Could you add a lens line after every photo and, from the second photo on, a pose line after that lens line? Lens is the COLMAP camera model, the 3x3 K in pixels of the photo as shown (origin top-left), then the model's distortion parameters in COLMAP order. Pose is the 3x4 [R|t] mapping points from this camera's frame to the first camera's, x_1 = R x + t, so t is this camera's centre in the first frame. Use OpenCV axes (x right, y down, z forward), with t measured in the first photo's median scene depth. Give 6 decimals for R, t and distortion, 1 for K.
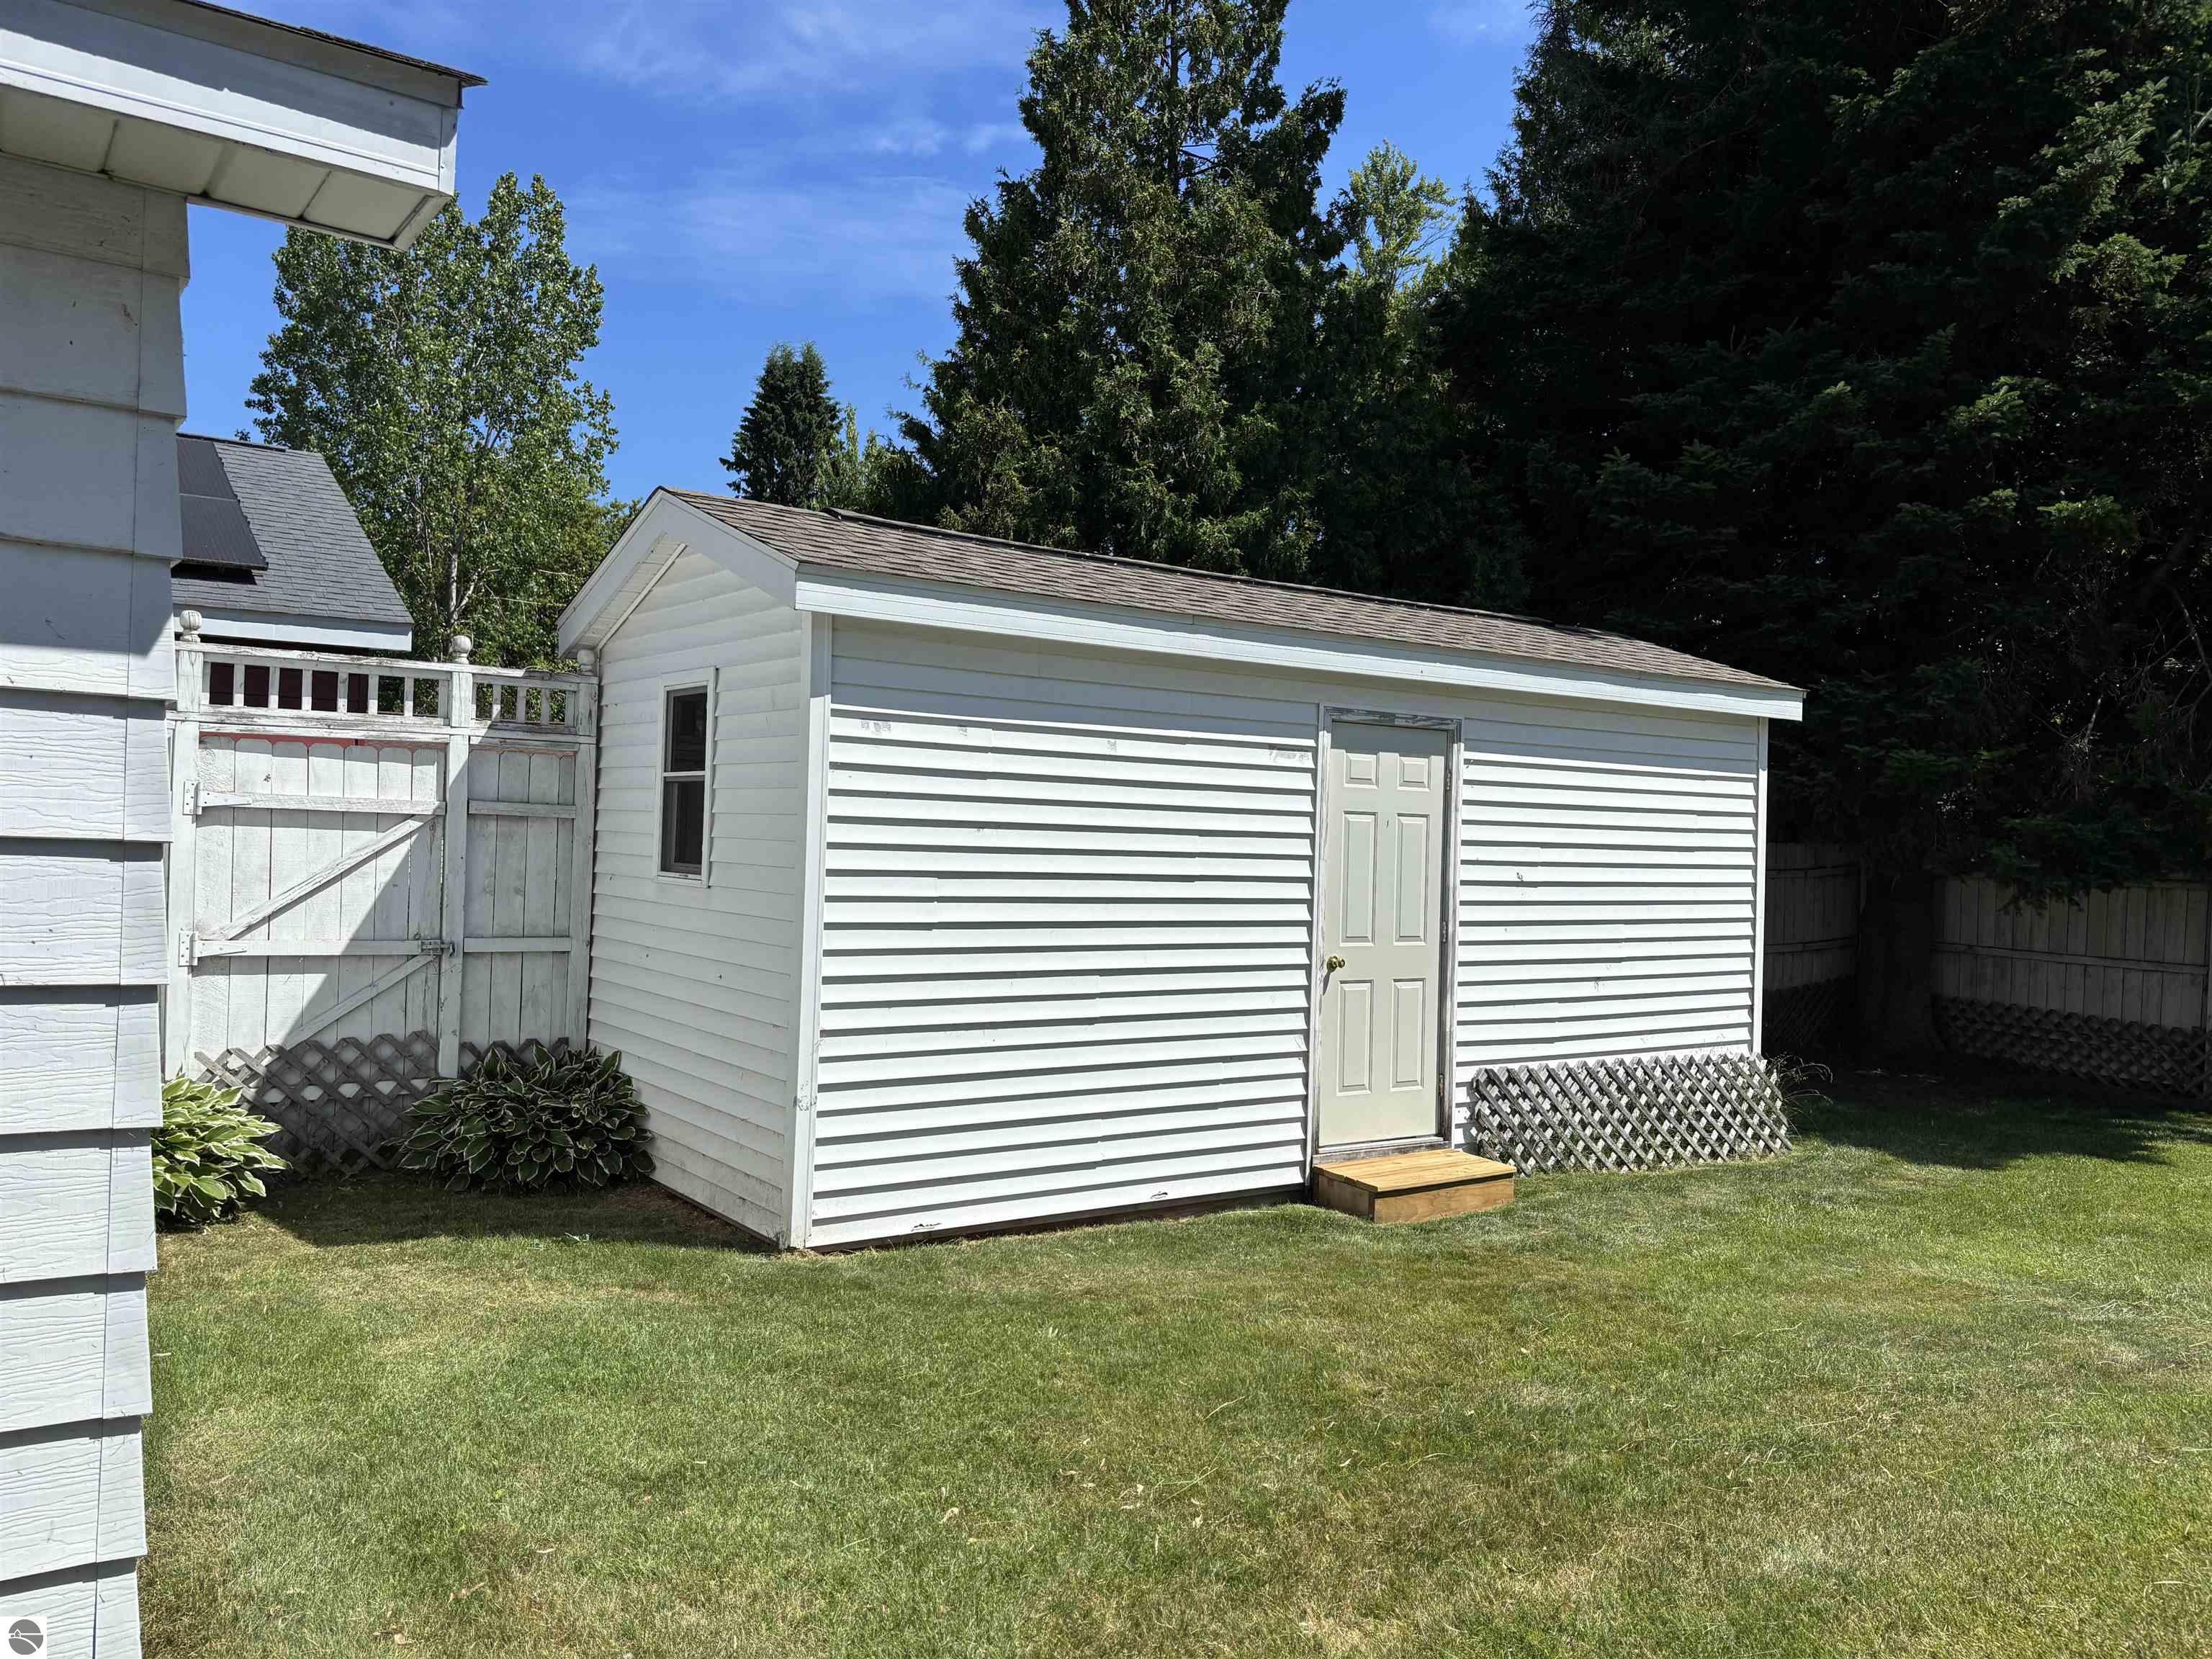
lens RADIAL K [[1667.0, 0, 1126.2], [0, 1667.0, 812.4], [0, 0, 1]] dist [0.059201, -0.064505]
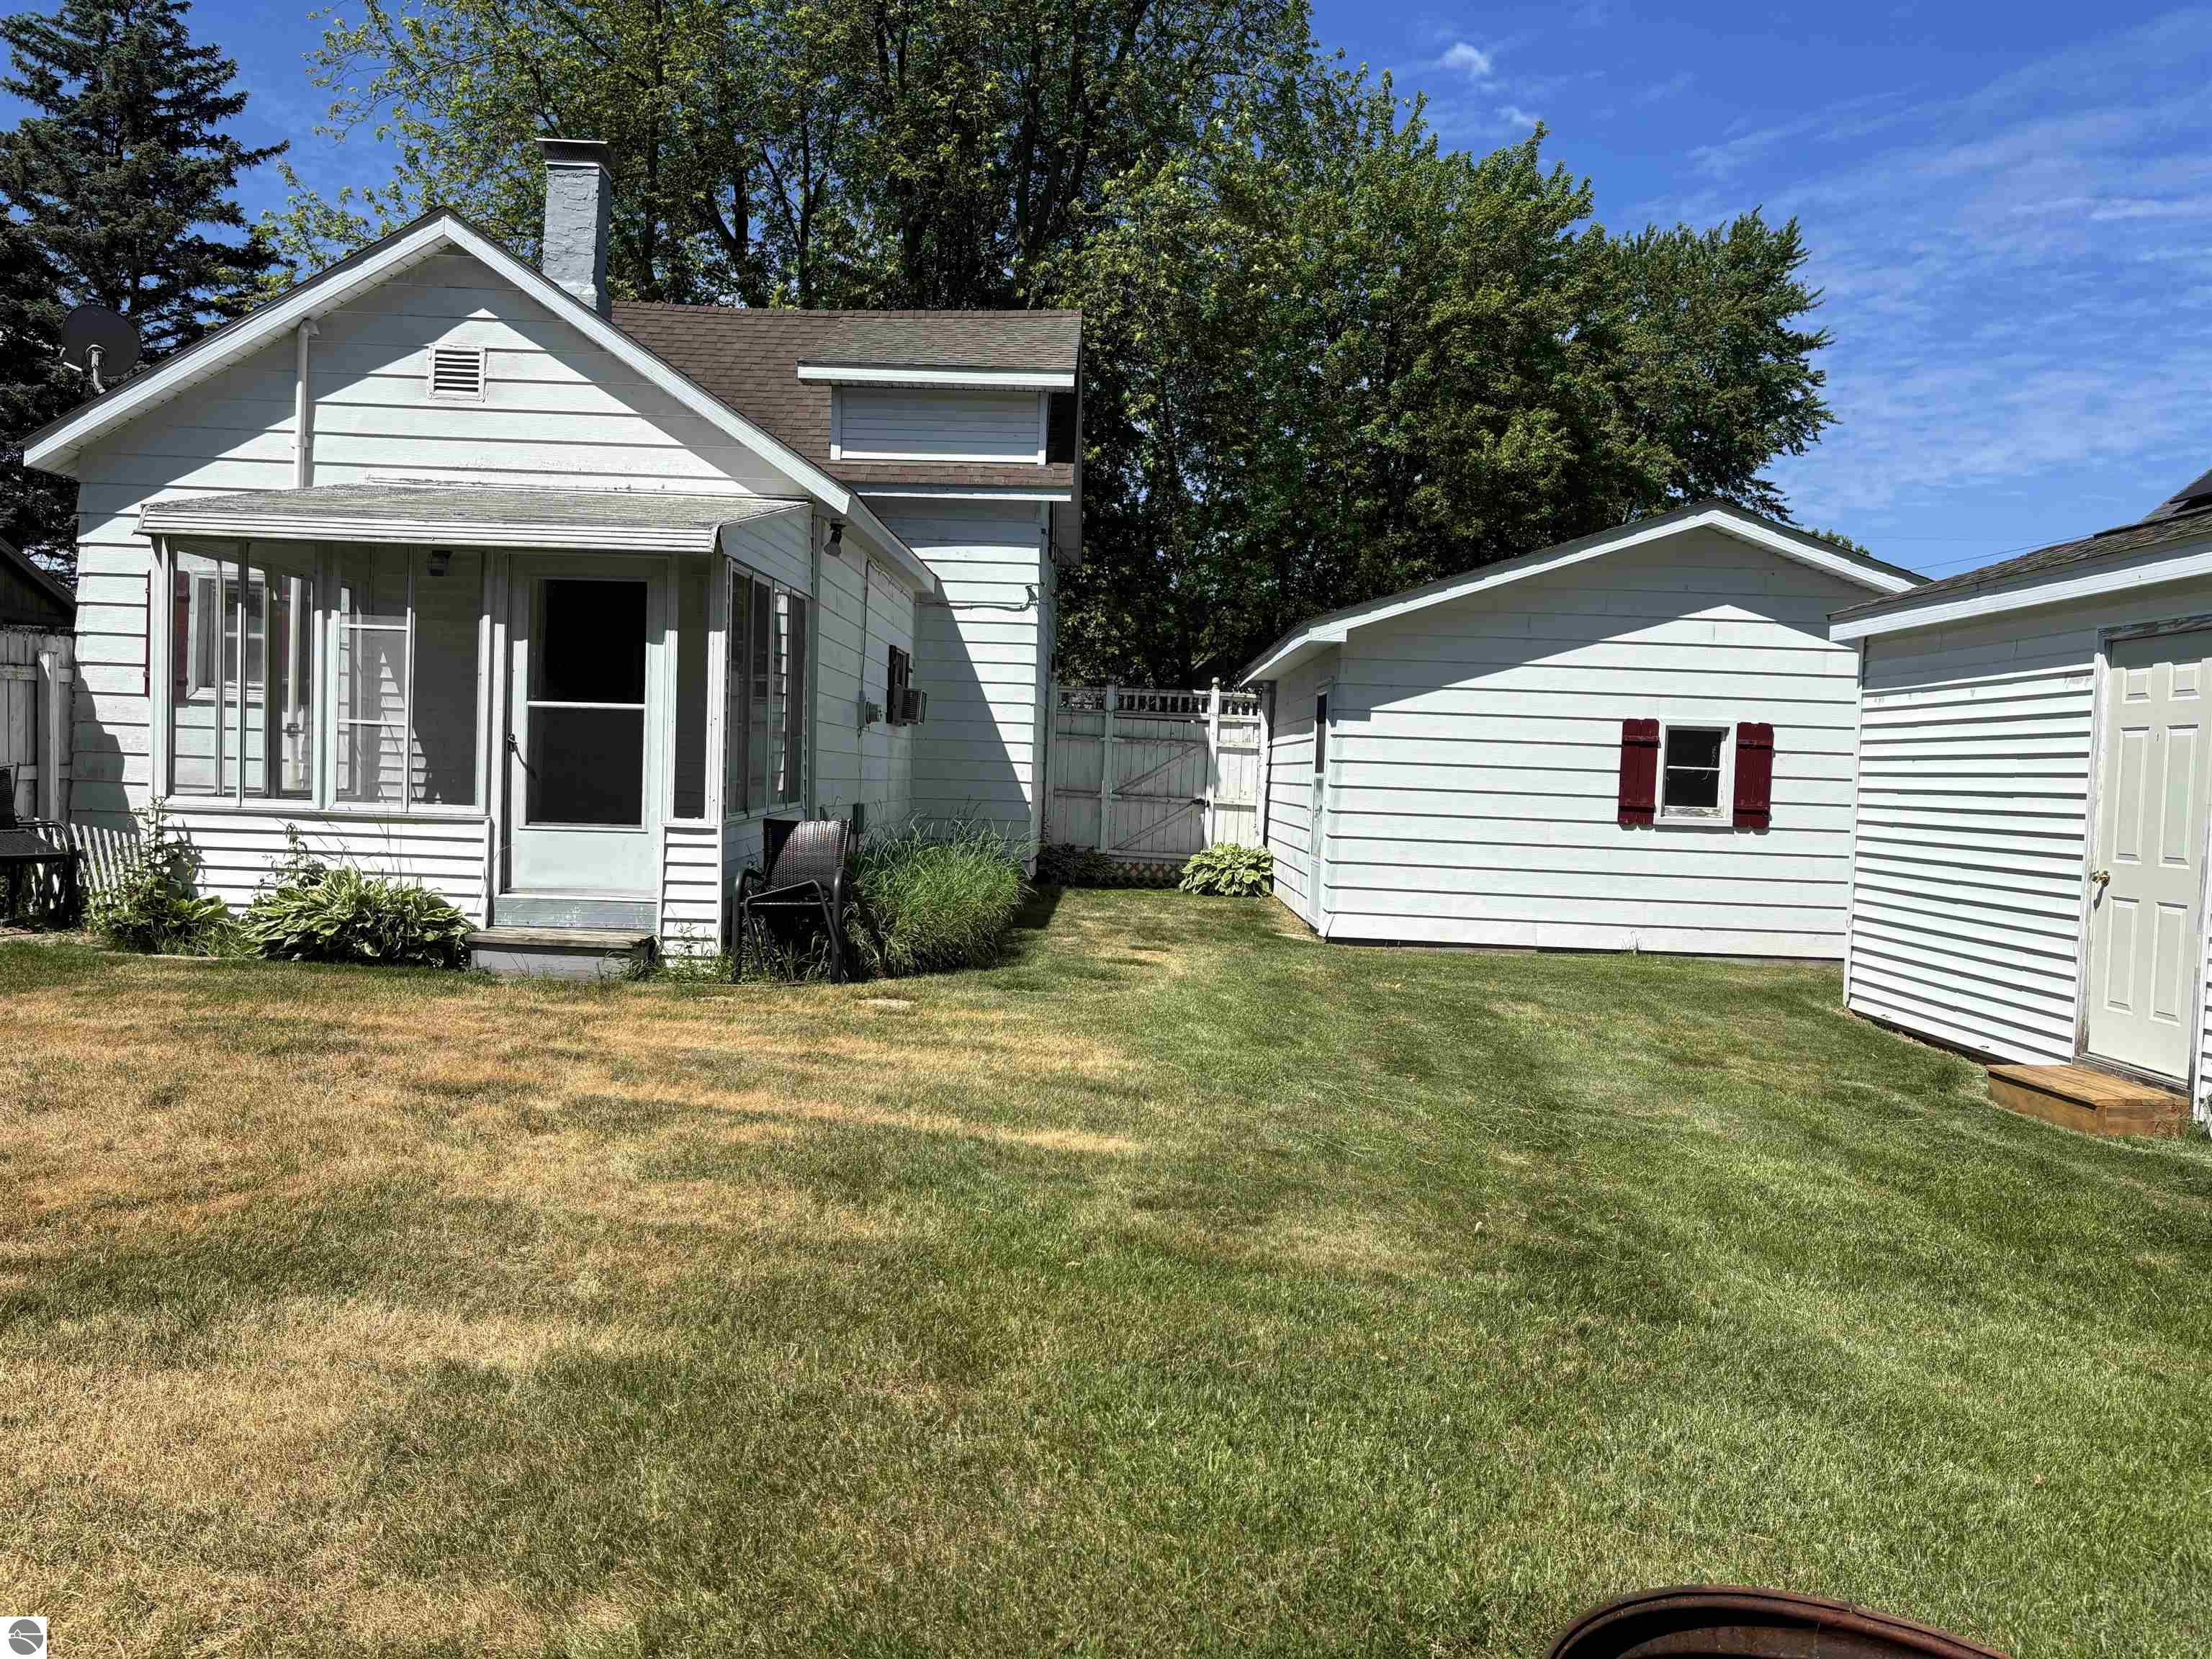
lens RADIAL K [[1667.0, 0, 1100.6], [0, 1667.0, 844.5], [0, 0, 1]] dist [0.059201, -0.064505]
pose [[-0.593216, -0.017088, -0.804862, 1.141182], [-0.040996, 0.999119, 0.009003, 0.074175], [0.803999, 0.038337, -0.593394, 0.965212]]
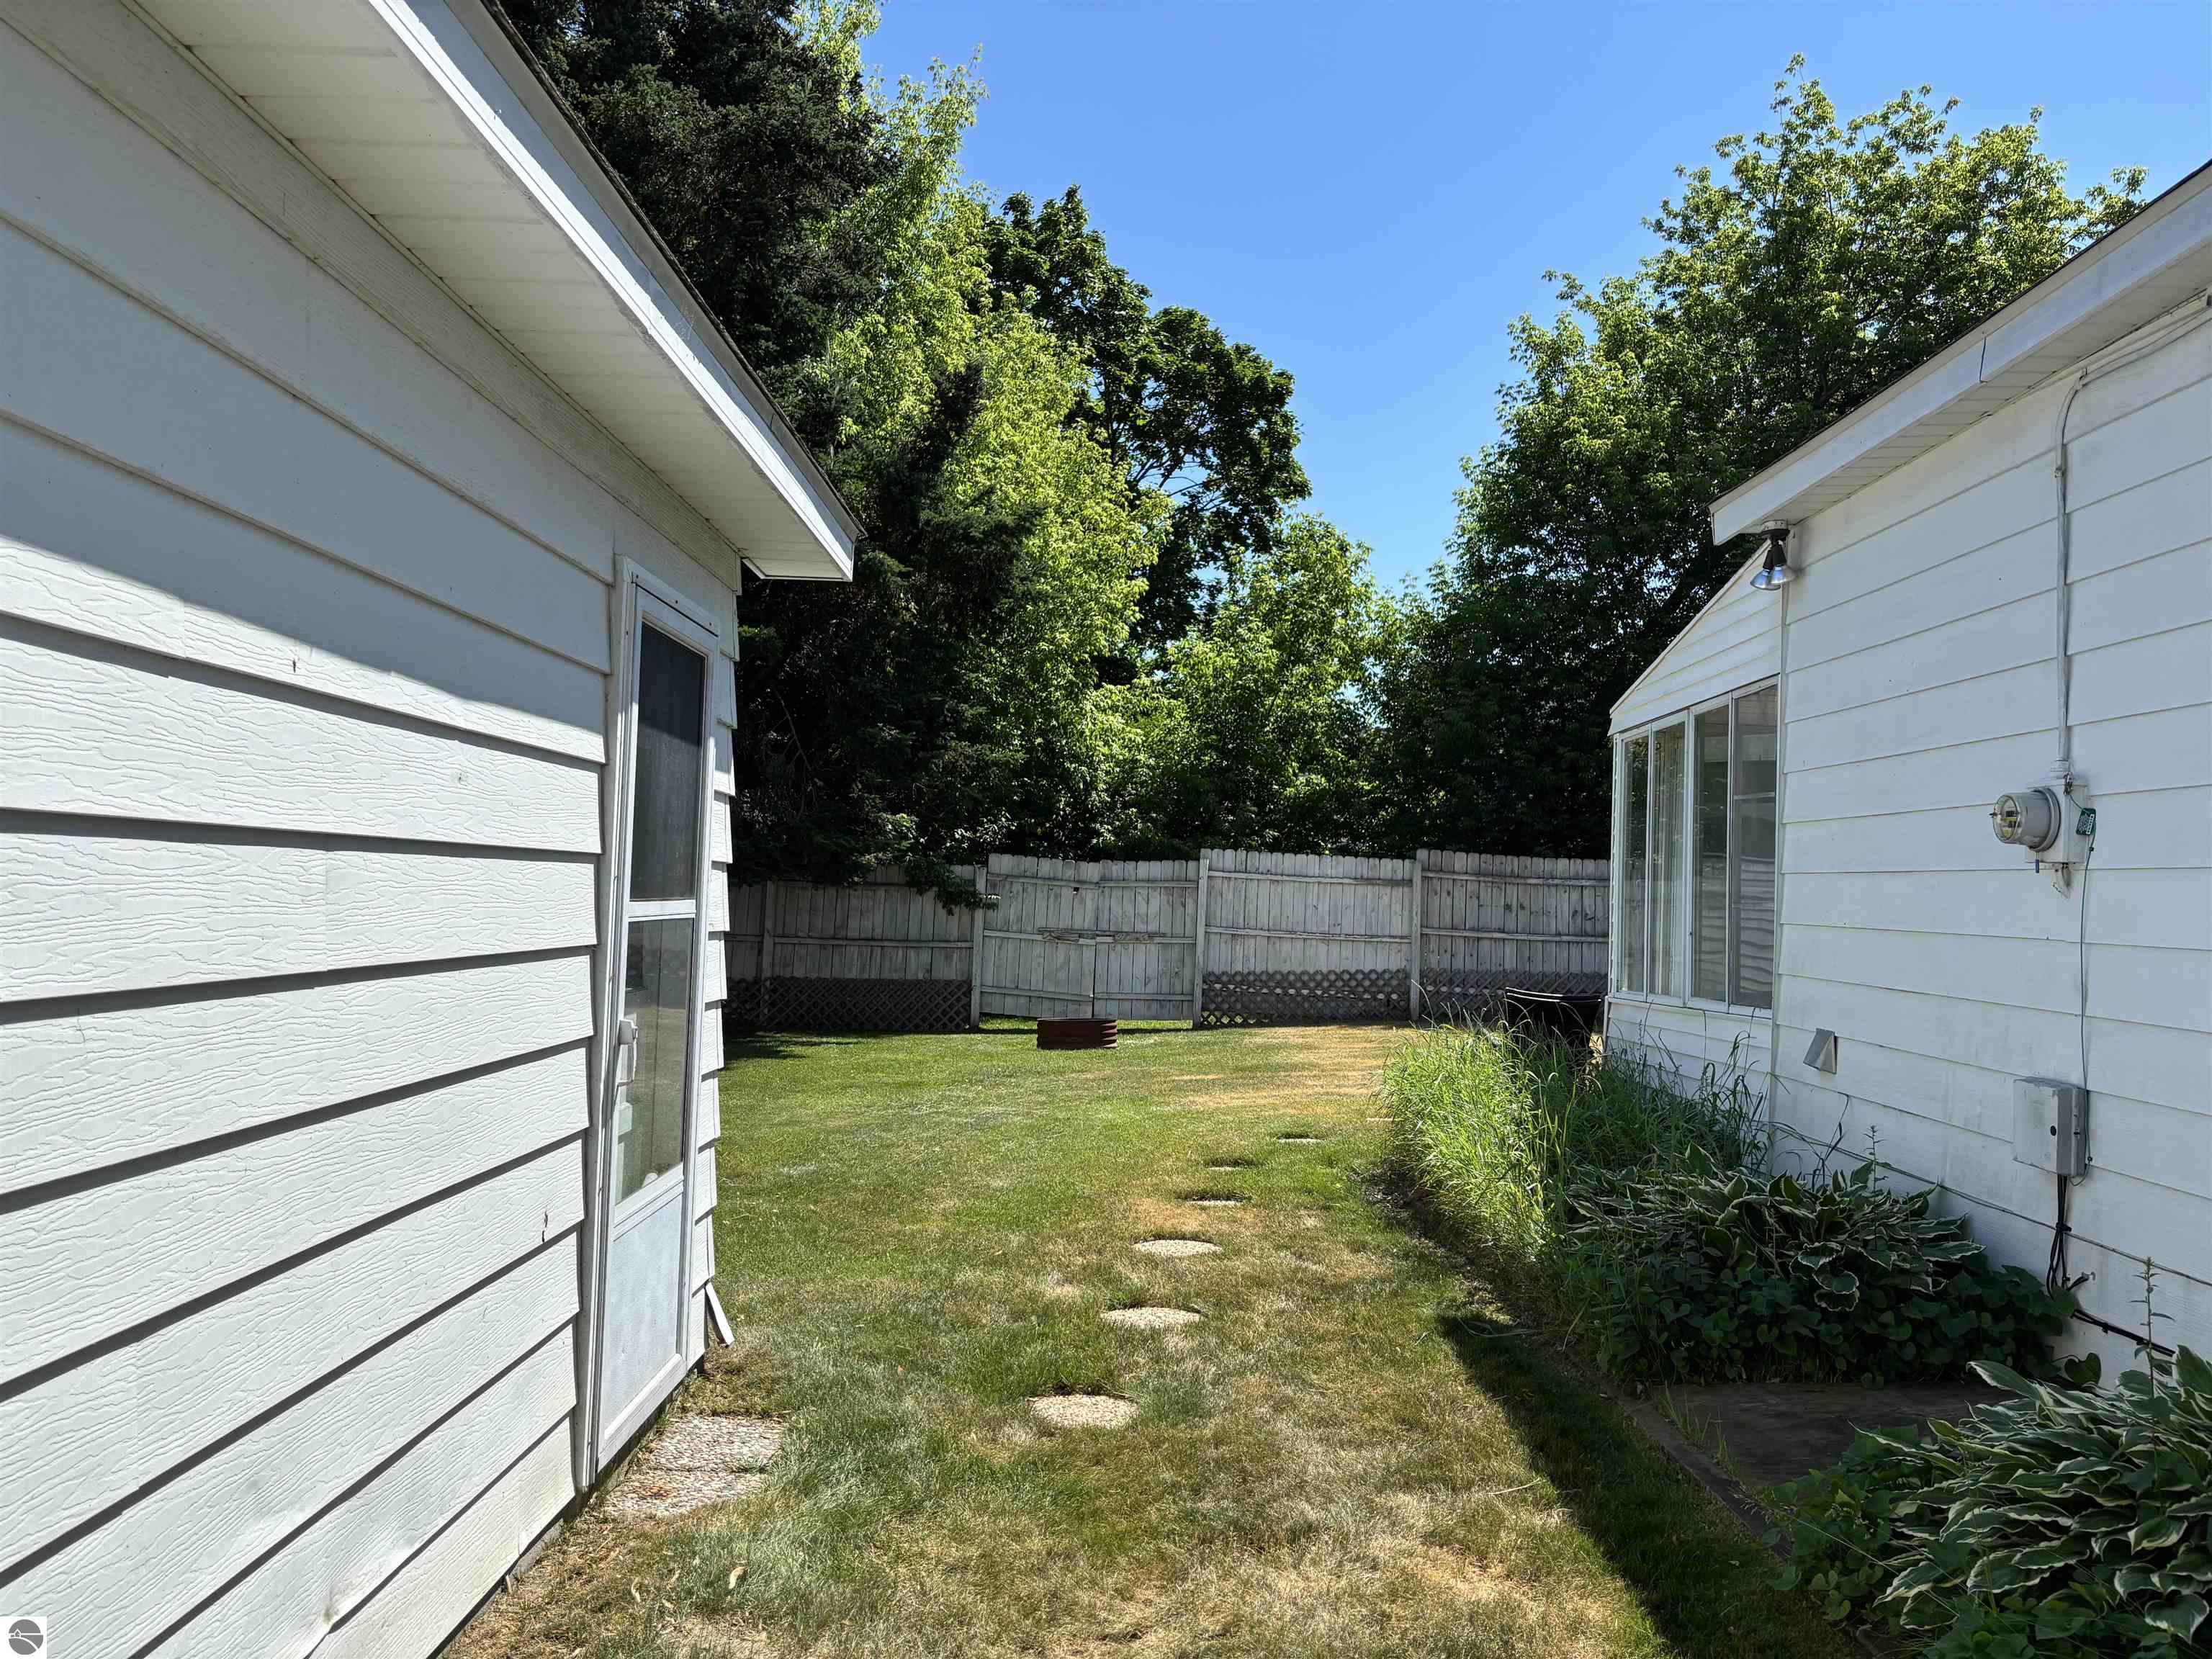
lens RADIAL K [[1667.0, 0, 1102.8], [0, 1667.0, 837.0], [0, 0, 1]] dist [0.059201, -0.064505]
pose [[0.594040, 0.017859, 0.804238, -0.526795], [-0.030714, 0.999528, 0.000490, -0.007989], [-0.803849, -0.024992, 0.594308, -0.169026]]
